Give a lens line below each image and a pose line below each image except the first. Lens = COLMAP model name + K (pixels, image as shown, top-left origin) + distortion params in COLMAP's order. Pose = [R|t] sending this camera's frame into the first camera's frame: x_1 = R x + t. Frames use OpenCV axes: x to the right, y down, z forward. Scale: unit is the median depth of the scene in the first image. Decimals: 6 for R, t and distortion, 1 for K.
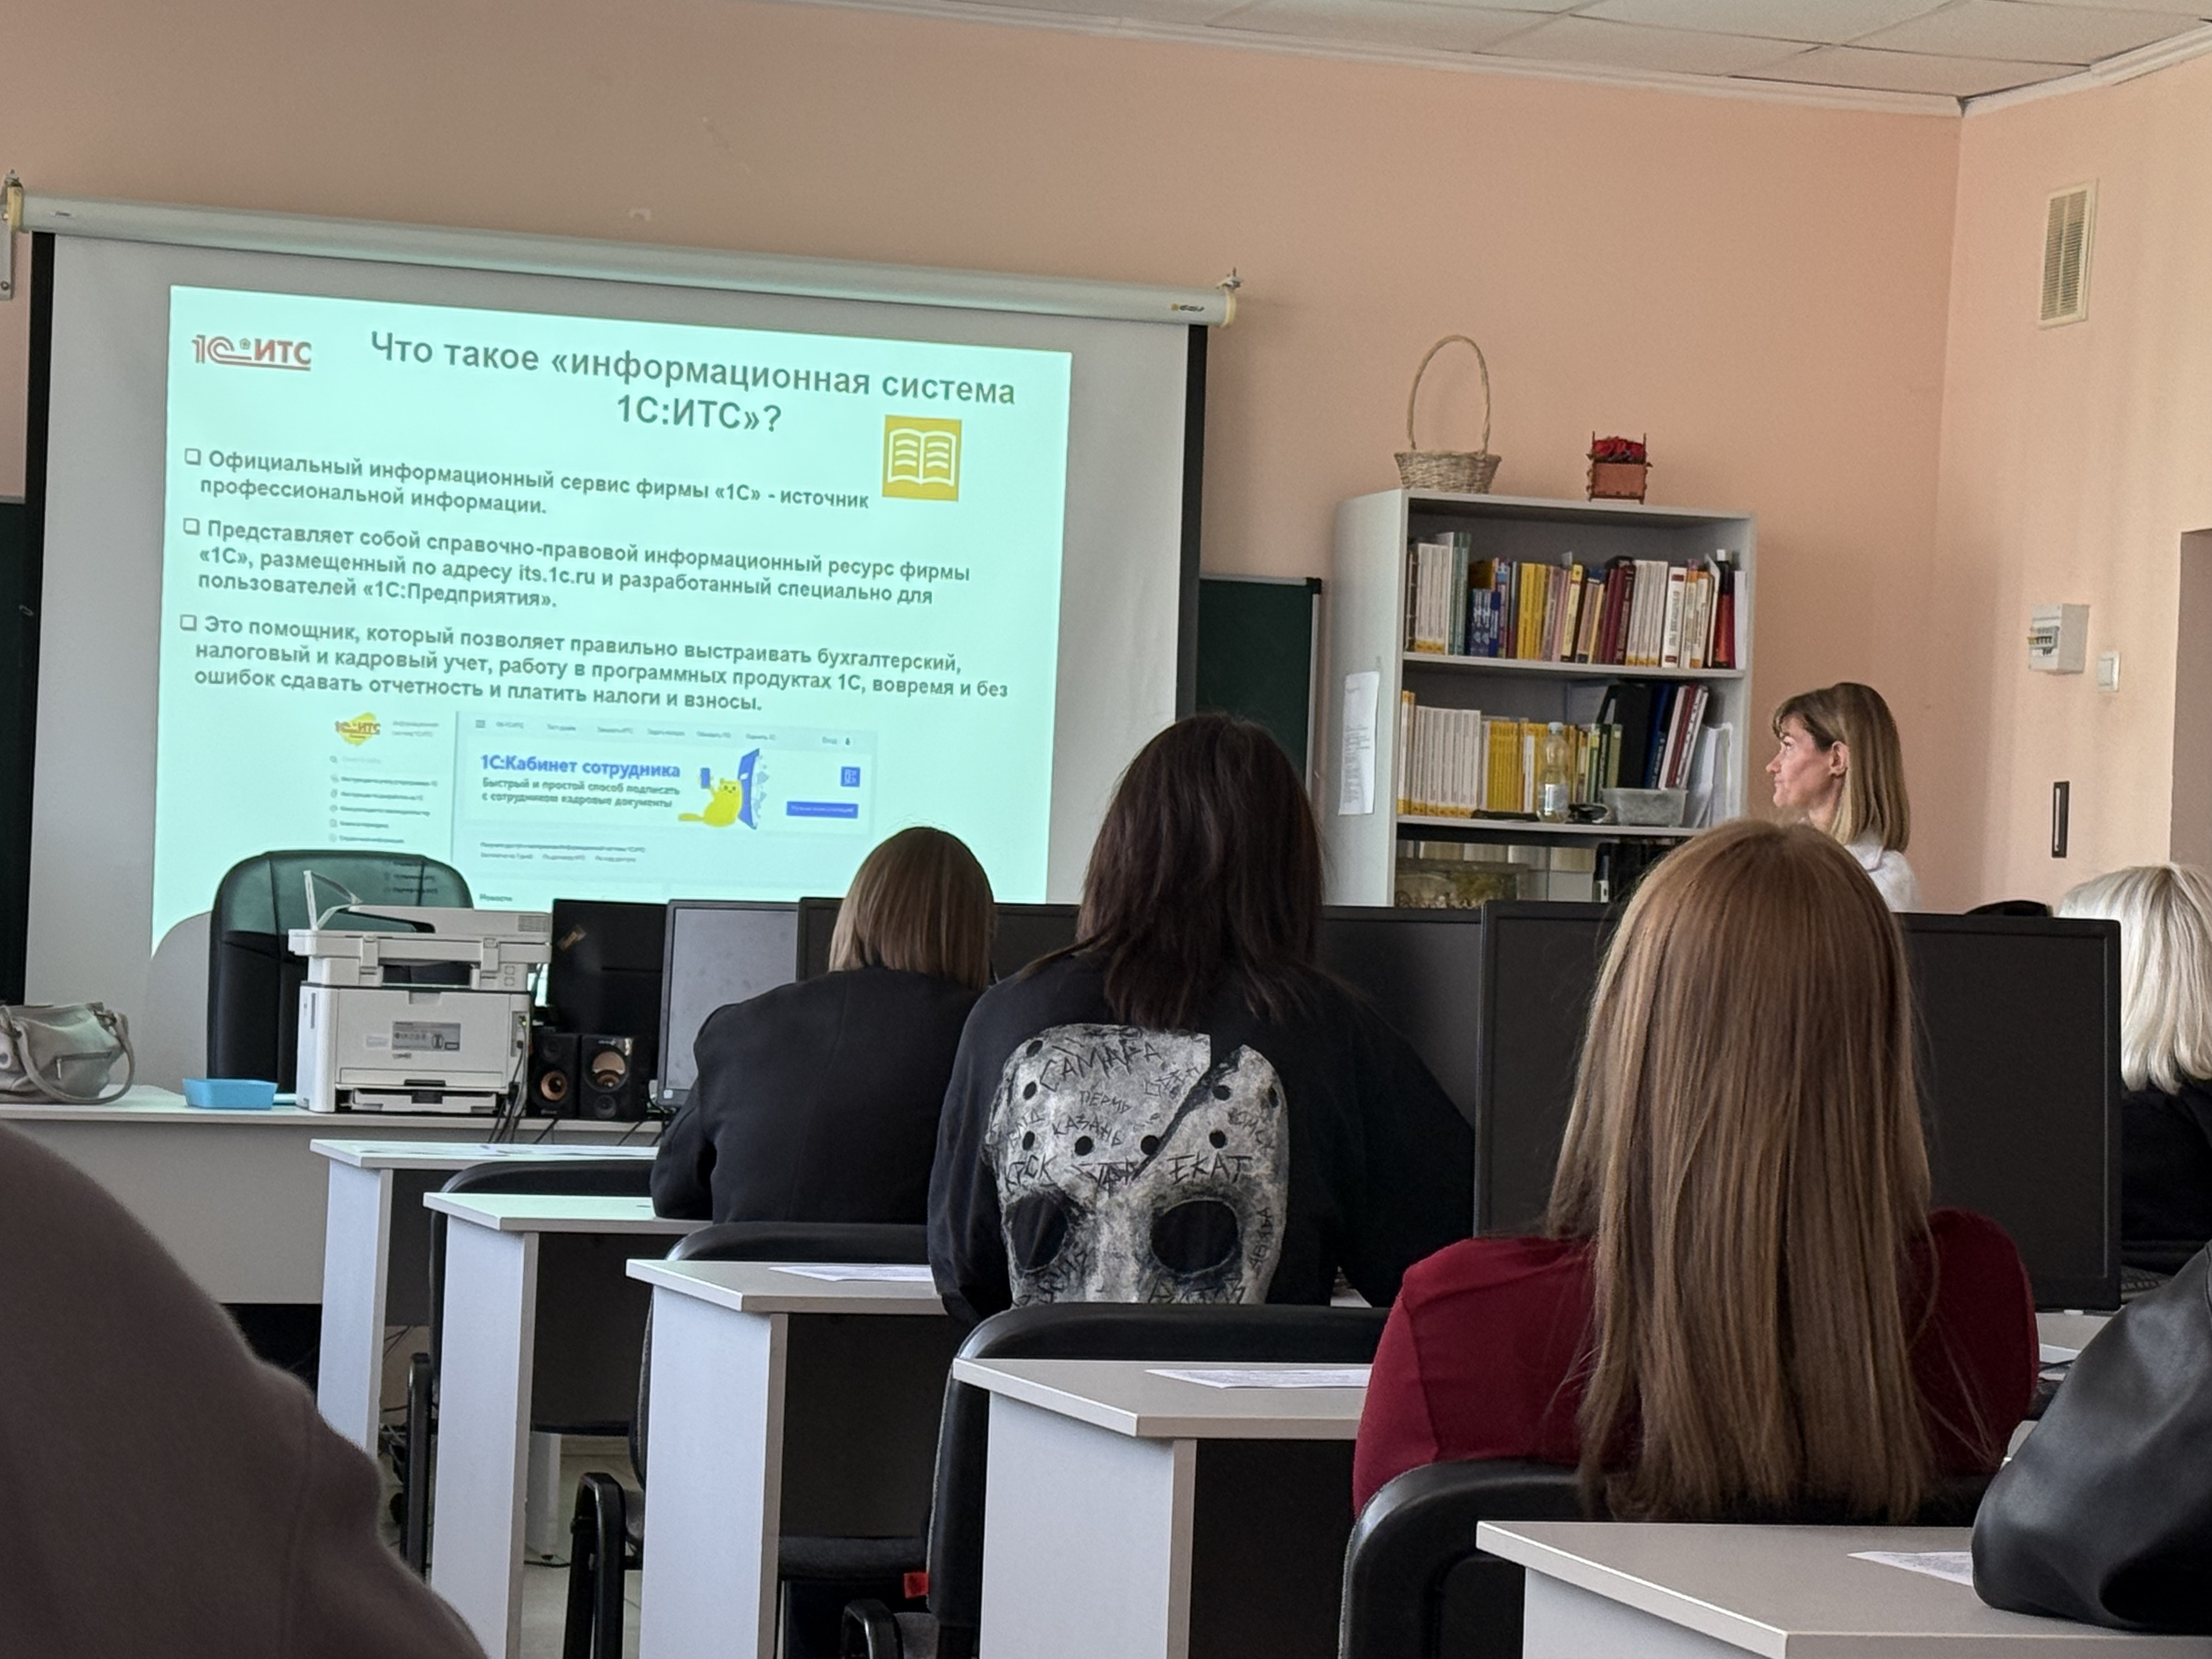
lens RADIAL K [[4977.7, 0, 1094.8], [0, 4977.7, 886.2], [0, 0, 1]] dist [0.120625, 0.000000]
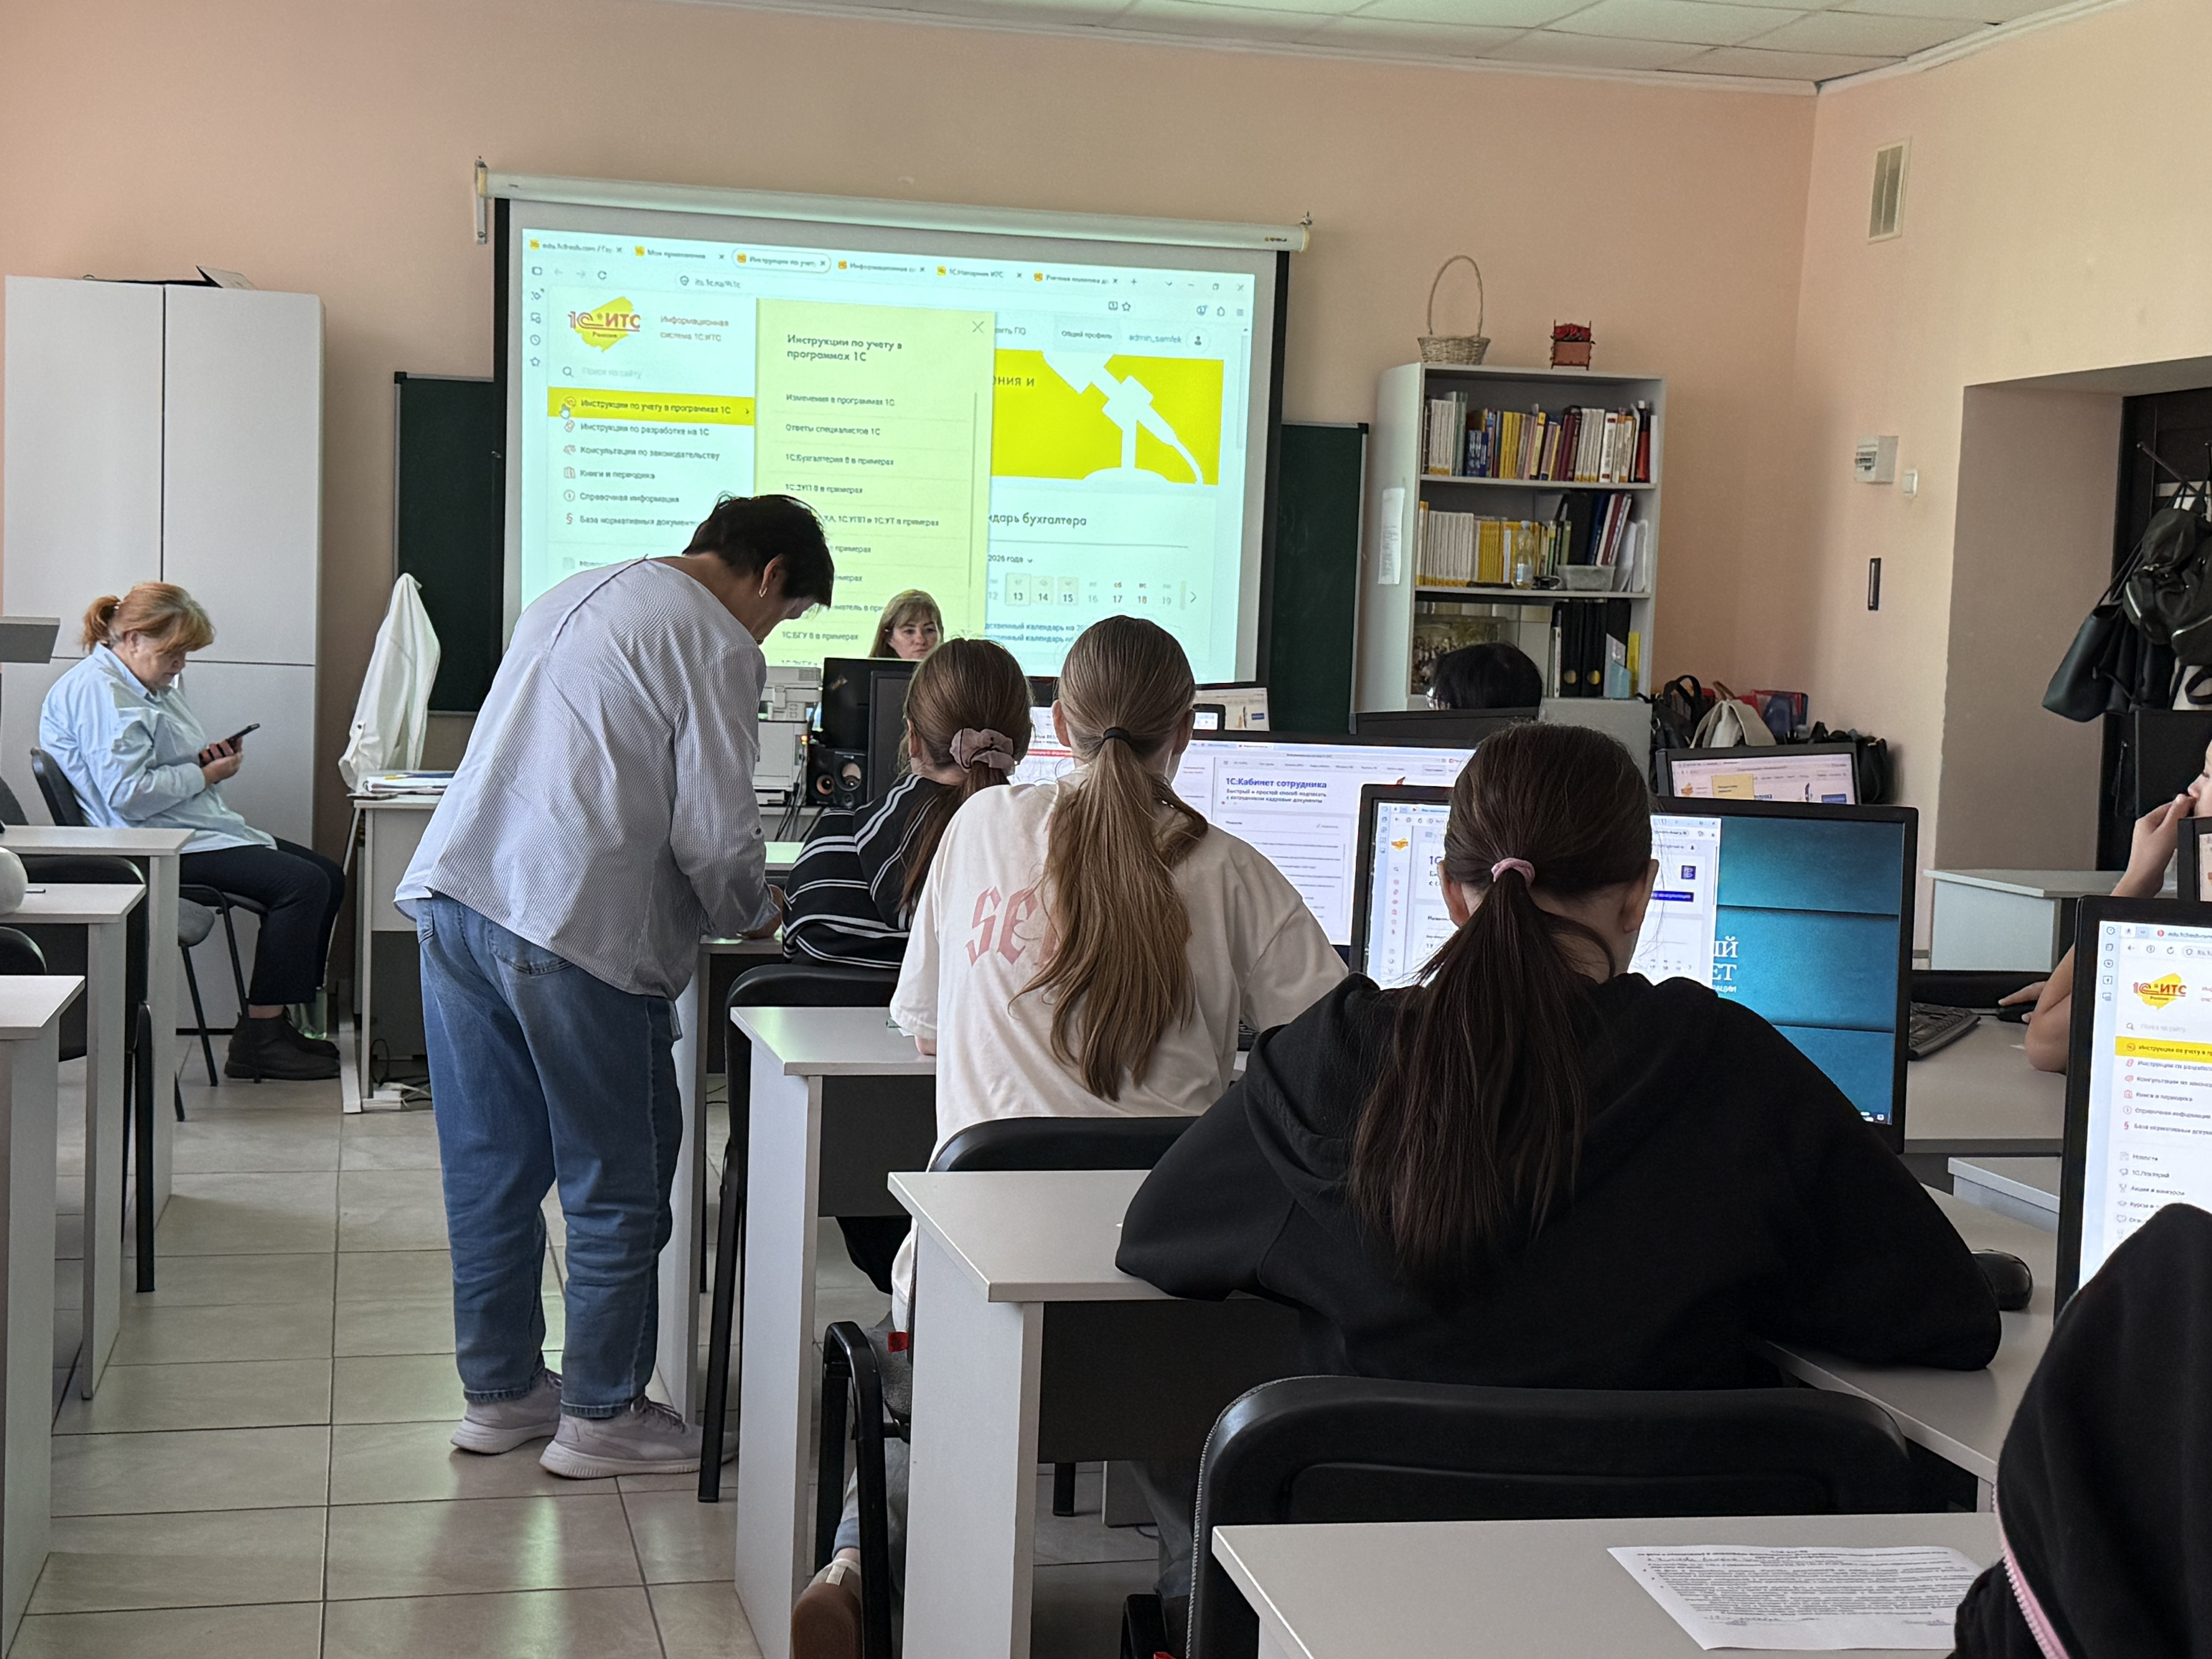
lens RADIAL K [[3002.7, 0, 1075.6], [0, 3002.7, 811.8], [0, 0, 1]] dist [0.133949, 0.000000]
pose [[0.997173, 0.002104, -0.075109, 0.026959], [0.003781, 0.996937, 0.078118, -0.017318], [0.075043, -0.078181, 0.994111, 0.094986]]
